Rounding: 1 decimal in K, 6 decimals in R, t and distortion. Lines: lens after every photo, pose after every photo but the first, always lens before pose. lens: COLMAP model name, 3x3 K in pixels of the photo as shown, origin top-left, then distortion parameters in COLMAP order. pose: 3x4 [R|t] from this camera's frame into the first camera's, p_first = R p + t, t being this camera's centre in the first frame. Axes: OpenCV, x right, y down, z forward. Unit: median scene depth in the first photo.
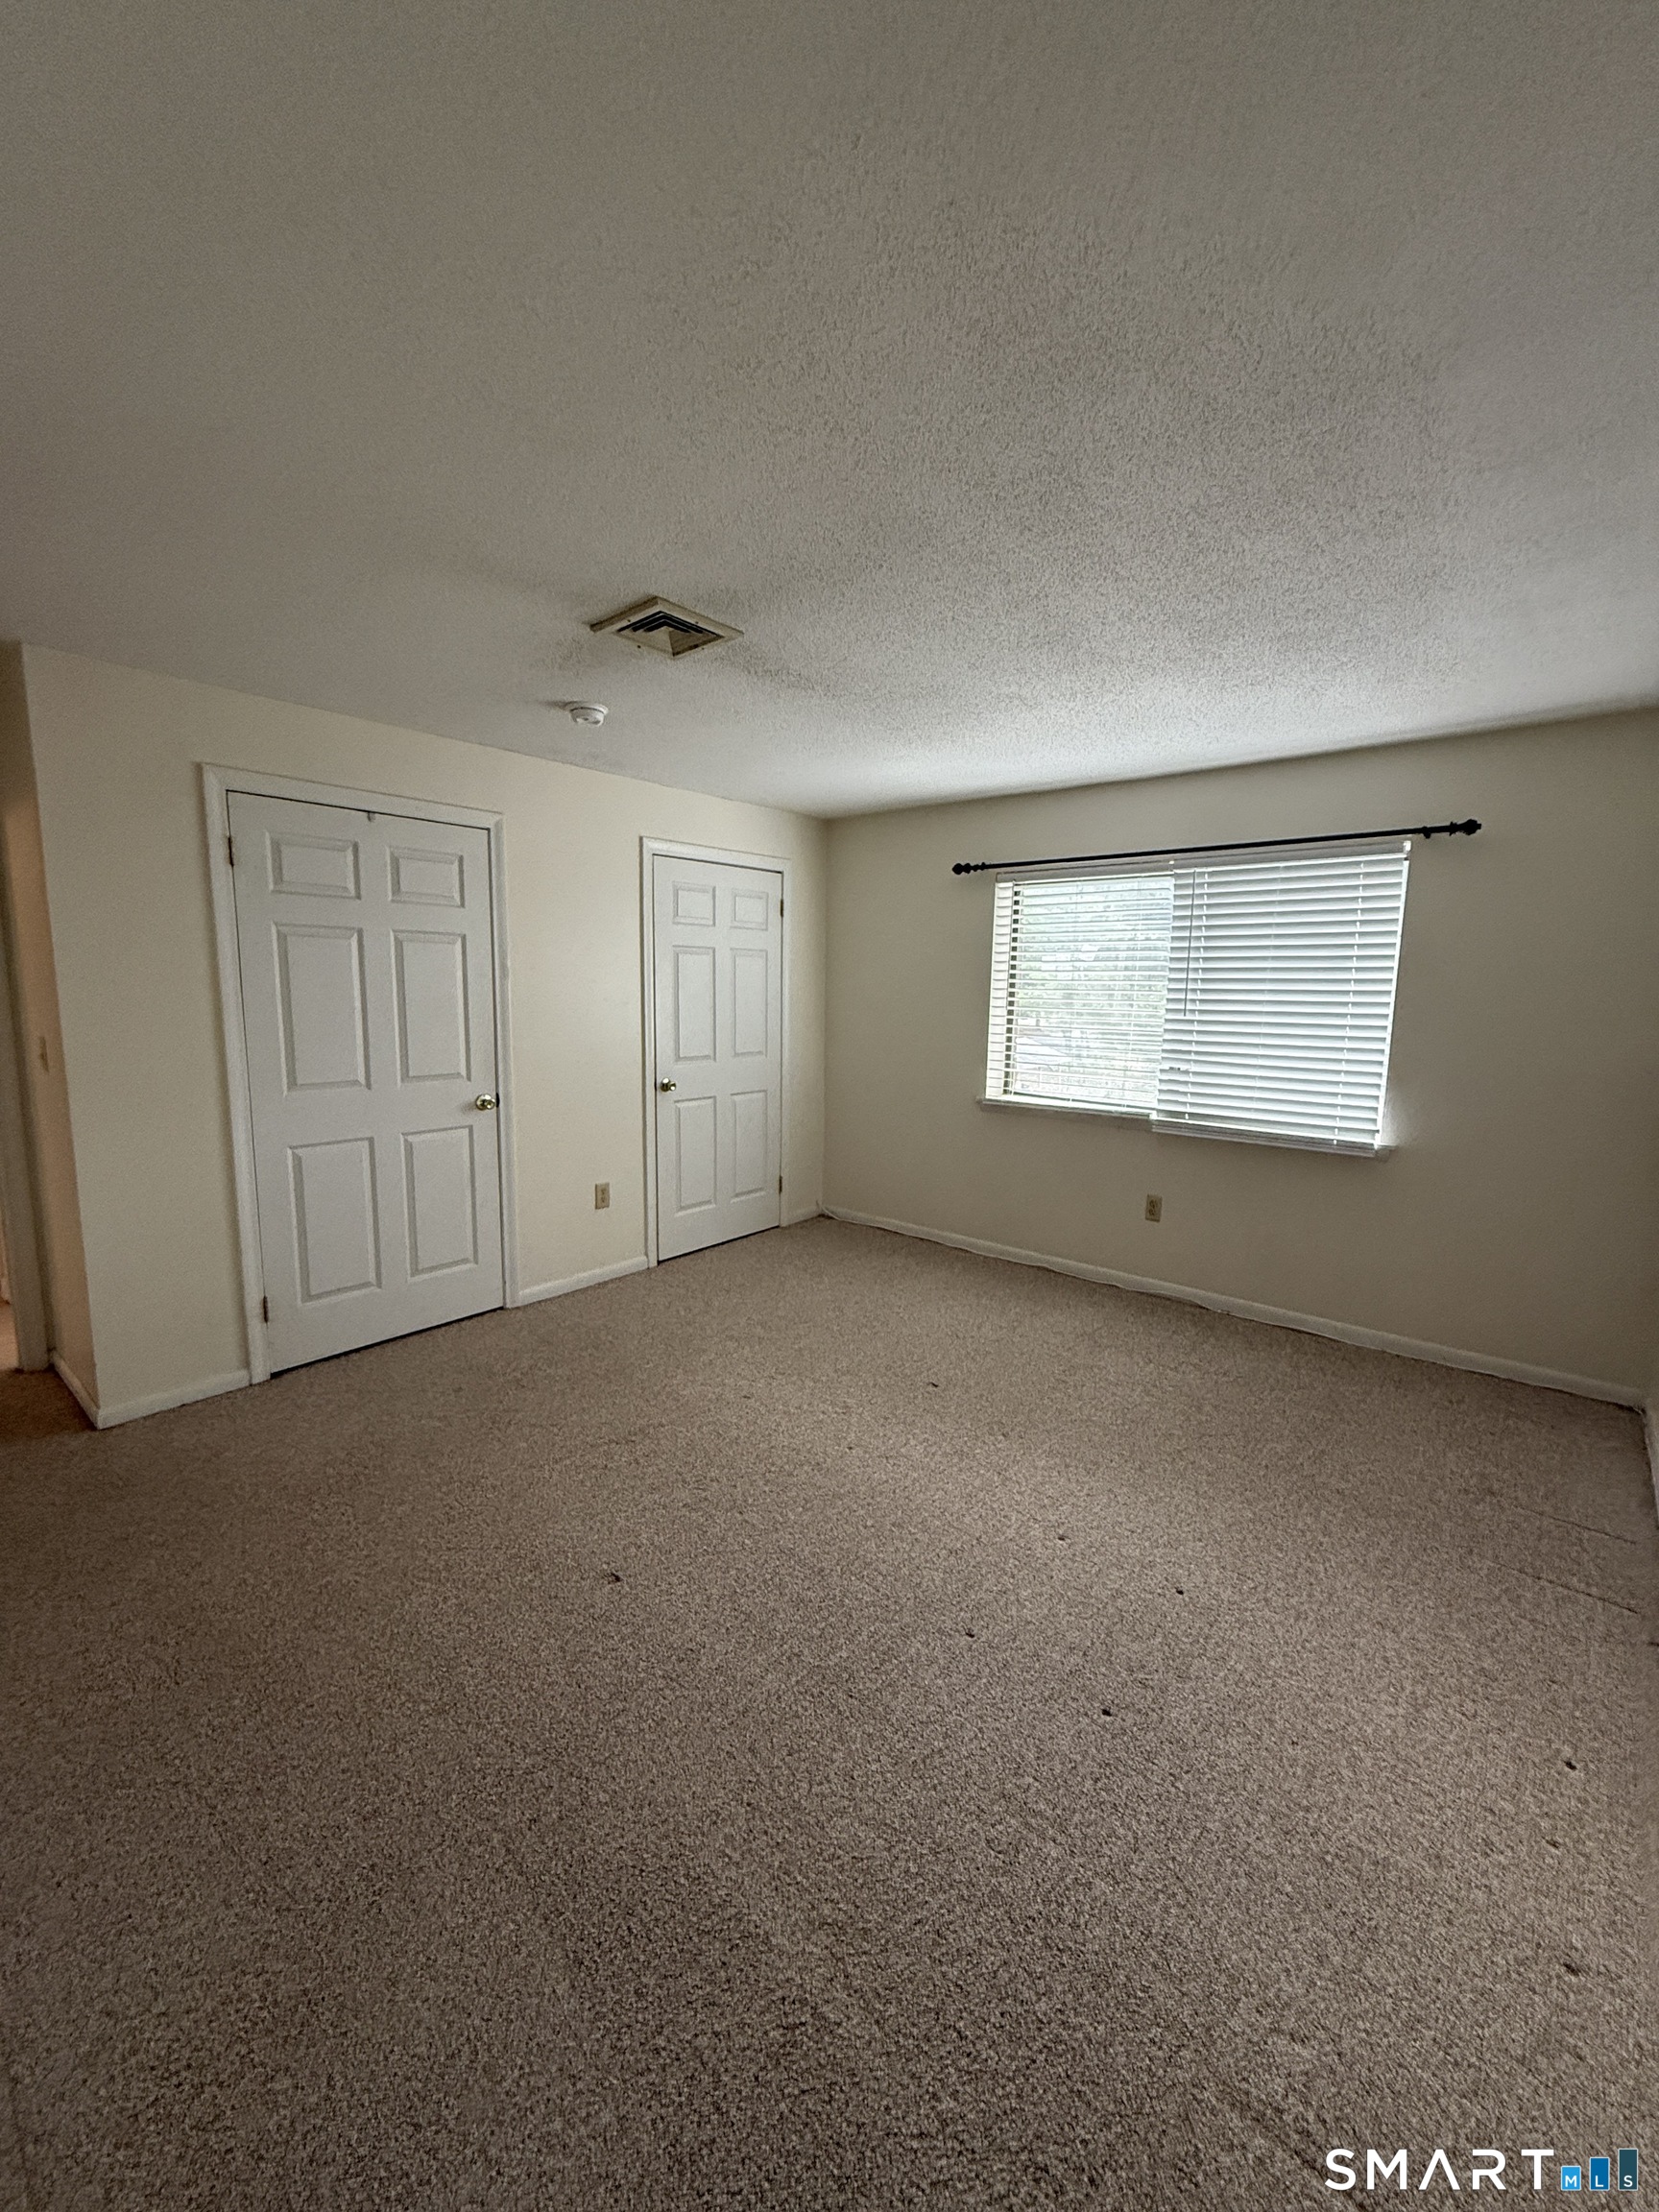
lens RADIAL K [[888.9, 0, 830.3], [0, 888.9, 1104.4], [0, 0, 1]] dist [0.002475, -0.000032]
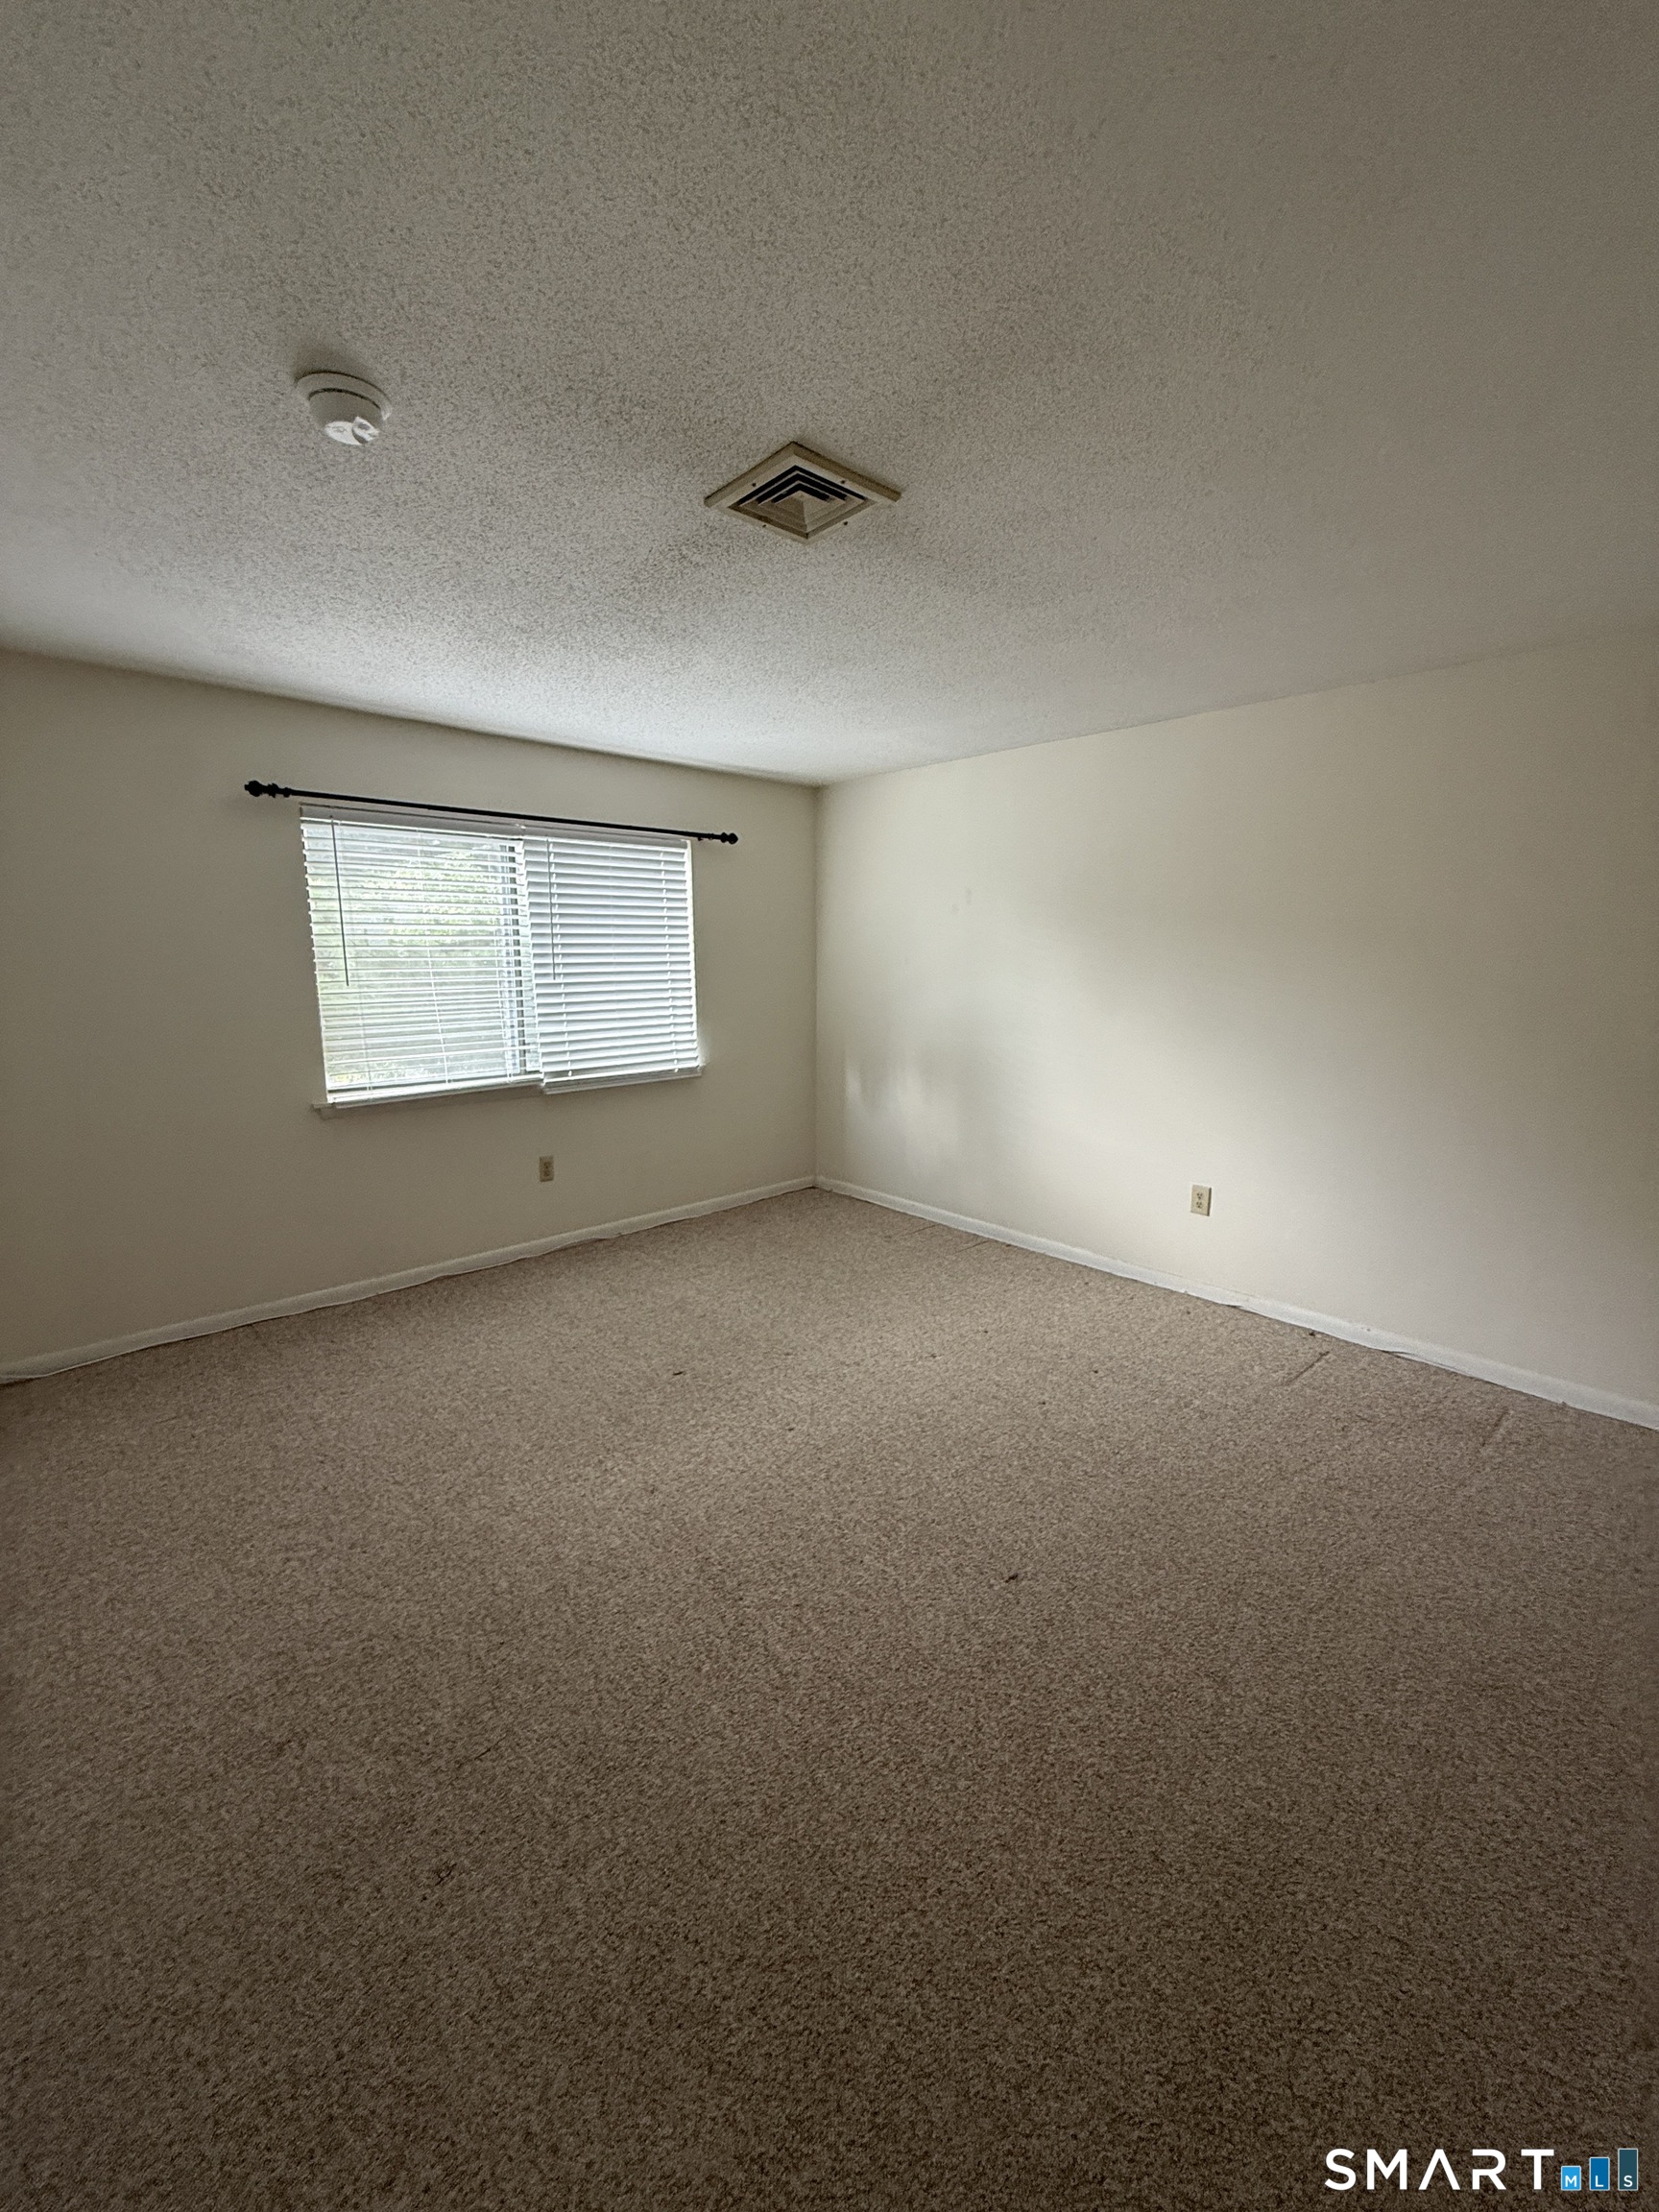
lens RADIAL K [[888.9, 0, 827.7], [0, 888.9, 1104.3], [0, 0, 1]] dist [0.002475, -0.000032]
pose [[0.108557, -0.186194, 0.976497, -0.629971], [0.138153, 0.975596, 0.170664, -0.092103], [-0.984444, 0.116379, 0.131631, 0.573778]]
